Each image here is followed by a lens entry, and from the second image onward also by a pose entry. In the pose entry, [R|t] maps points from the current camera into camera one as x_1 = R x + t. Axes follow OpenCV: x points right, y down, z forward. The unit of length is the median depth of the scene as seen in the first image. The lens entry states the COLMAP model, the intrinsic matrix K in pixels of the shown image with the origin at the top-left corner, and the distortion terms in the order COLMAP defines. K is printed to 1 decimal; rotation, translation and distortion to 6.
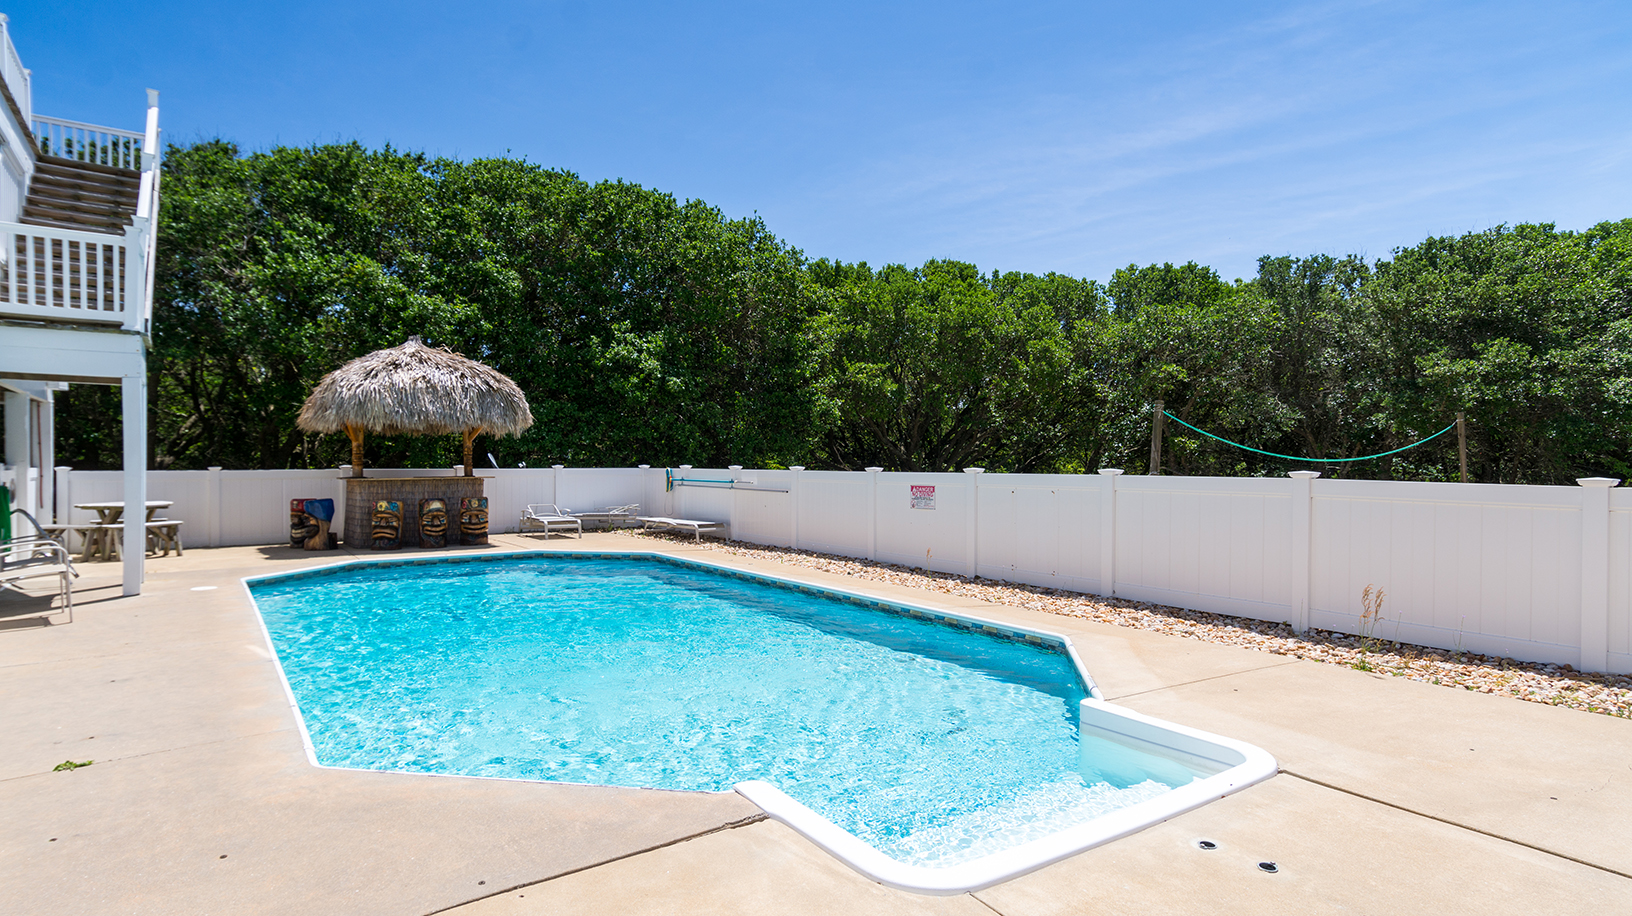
lens RADIAL K [[865.4, 0, 800.7], [0, 865.4, 454.3], [0, 0, 1]] dist [0.000873, 0.000030]
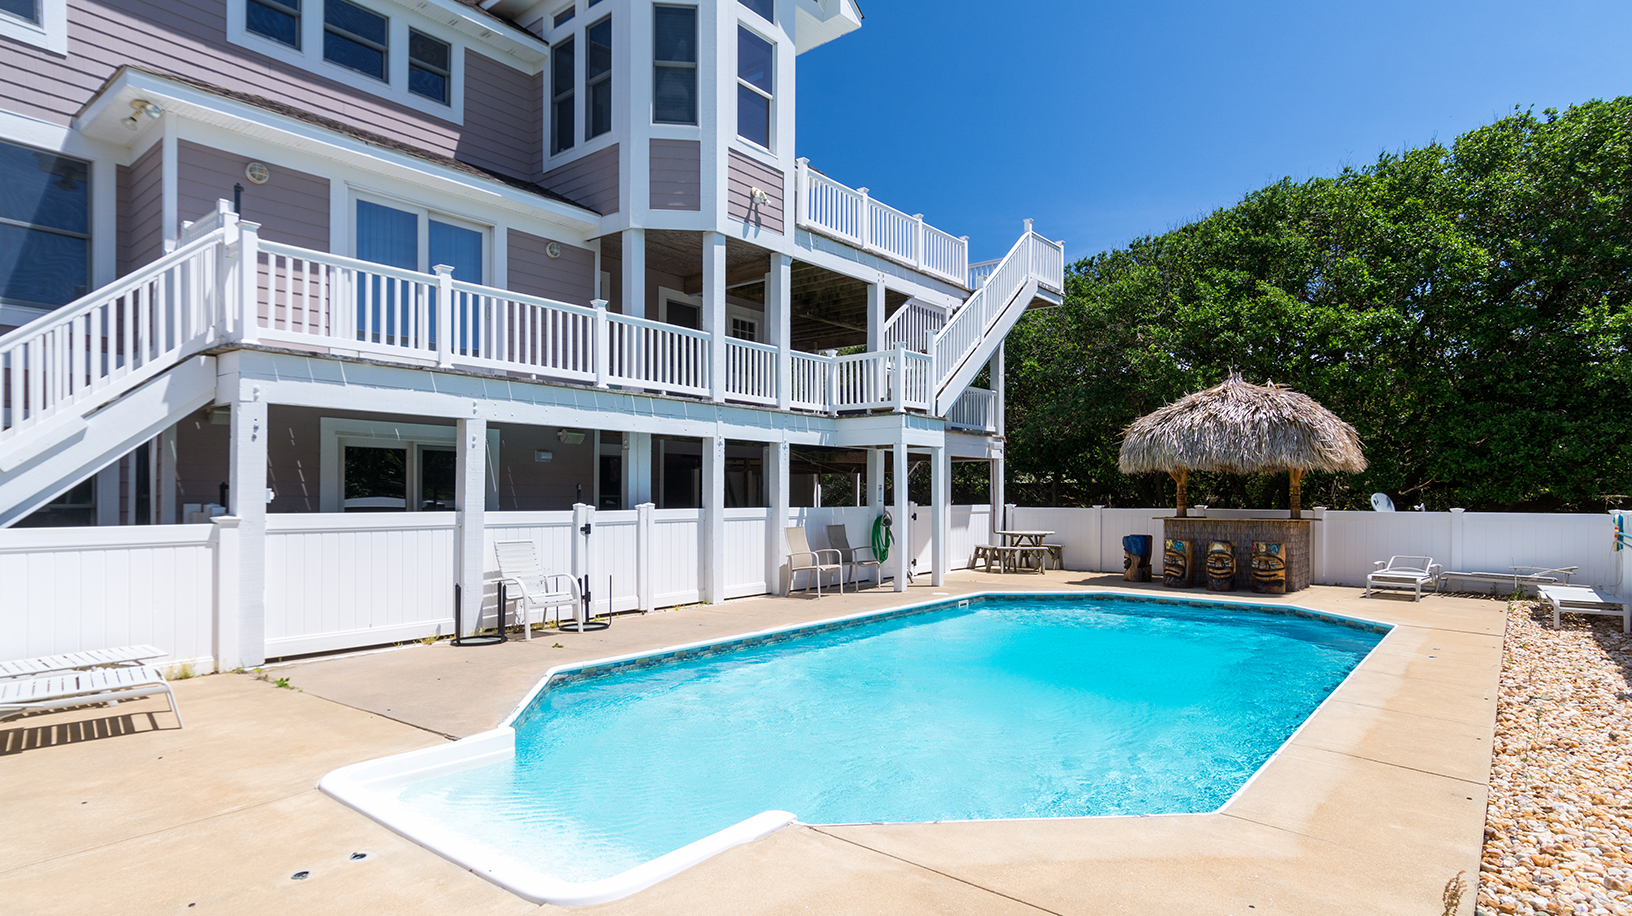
lens RADIAL K [[865.4, 0, 800.7], [0, 865.4, 454.3], [0, 0, 1]] dist [0.000873, 0.000030]
pose [[0.277772, -0.046800, -0.959506, 0.380547], [0.004822, 0.998868, -0.047324, -0.001398], [0.960635, 0.008518, 0.277683, 0.273726]]
